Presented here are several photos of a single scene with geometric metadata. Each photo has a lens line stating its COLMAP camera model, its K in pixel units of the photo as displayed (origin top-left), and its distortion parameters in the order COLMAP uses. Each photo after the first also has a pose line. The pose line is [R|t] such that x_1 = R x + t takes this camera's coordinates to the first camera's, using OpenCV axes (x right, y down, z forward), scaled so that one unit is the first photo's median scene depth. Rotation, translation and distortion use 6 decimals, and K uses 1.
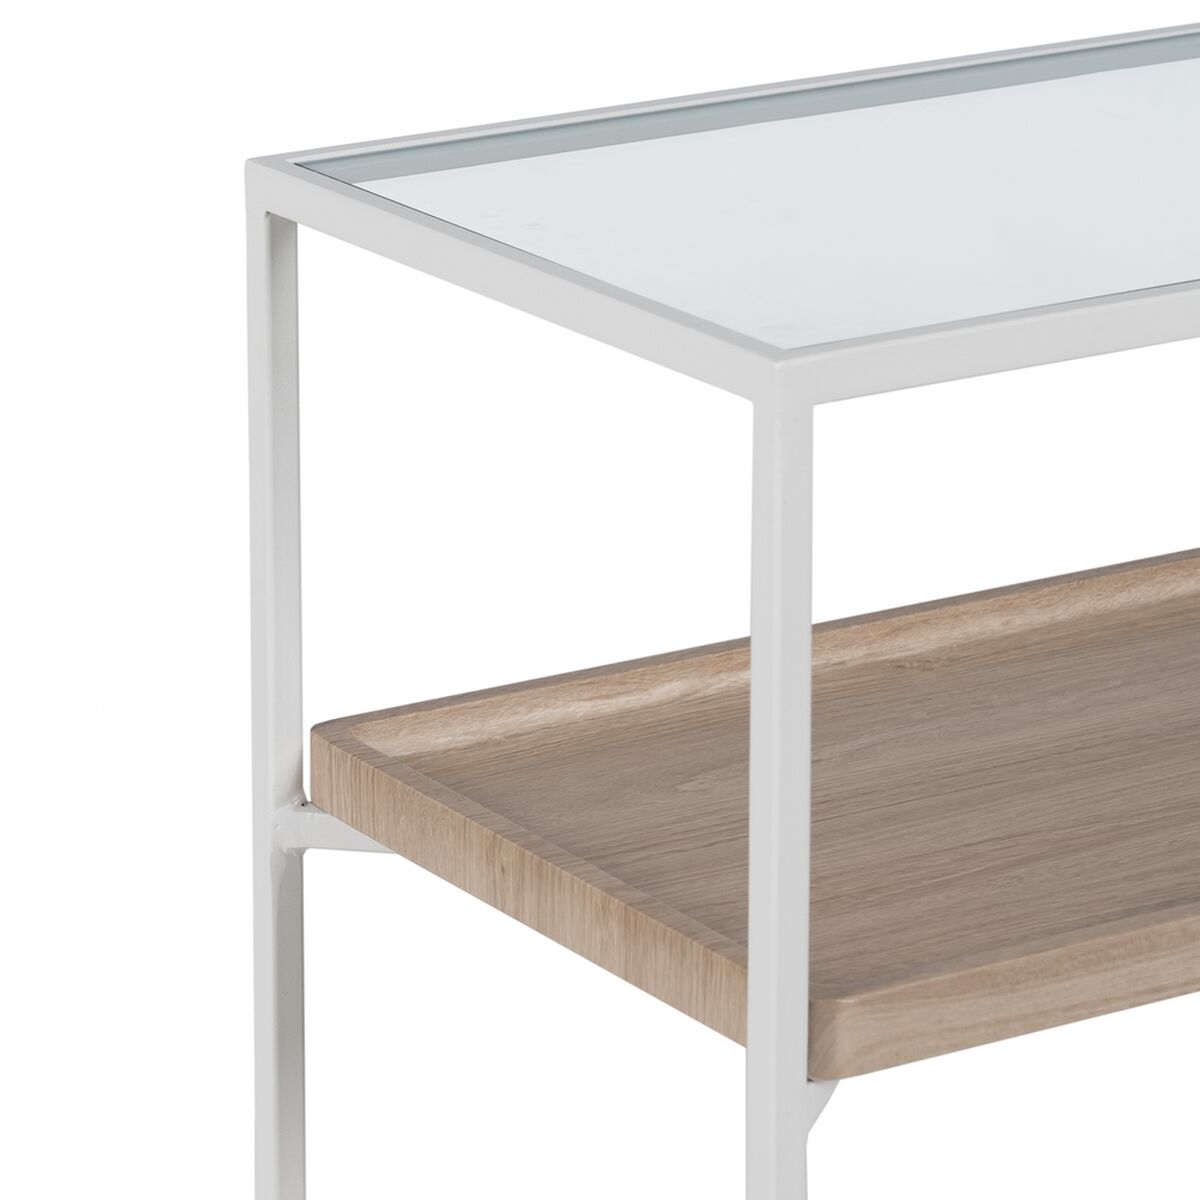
lens RADIAL K [[7334.5, 0, 600.0], [0, 7334.5, 600.0], [0, 0, 1]] dist [0.702481, 11.736509]
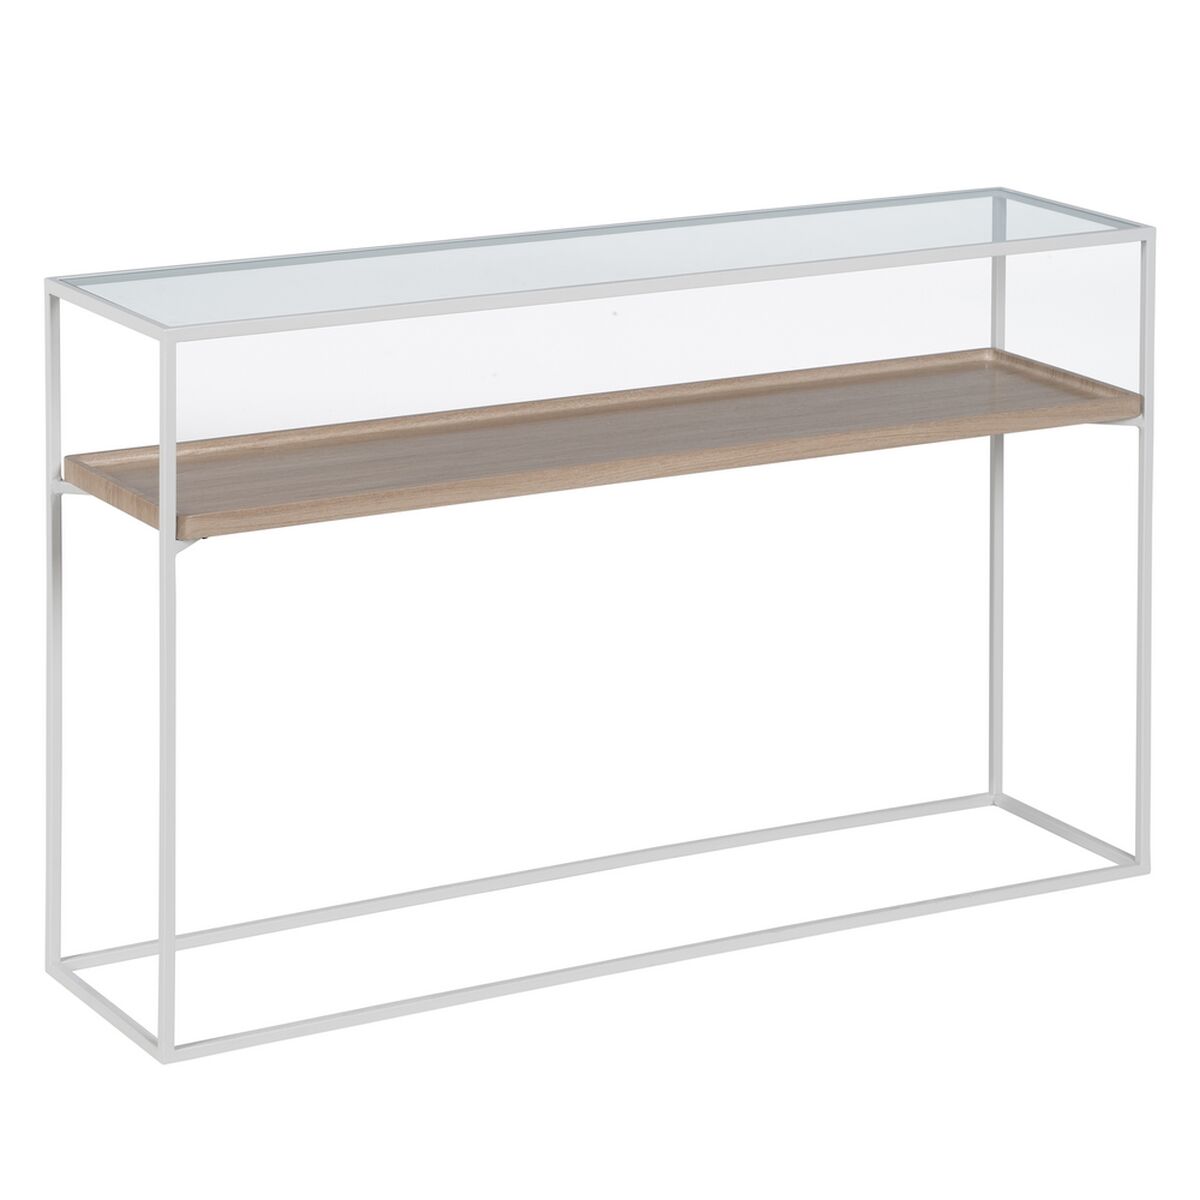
lens RADIAL K [[7334.5, 0, 600.0], [0, 7334.5, 600.0], [0, 0, 1]] dist [0.702481, 11.736509]
pose [[0.996111, 0.021695, -0.085398, 0.479435], [-0.026153, 0.998334, -0.051433, 0.244323], [0.084140, 0.053467, 0.995018, -2.225759]]
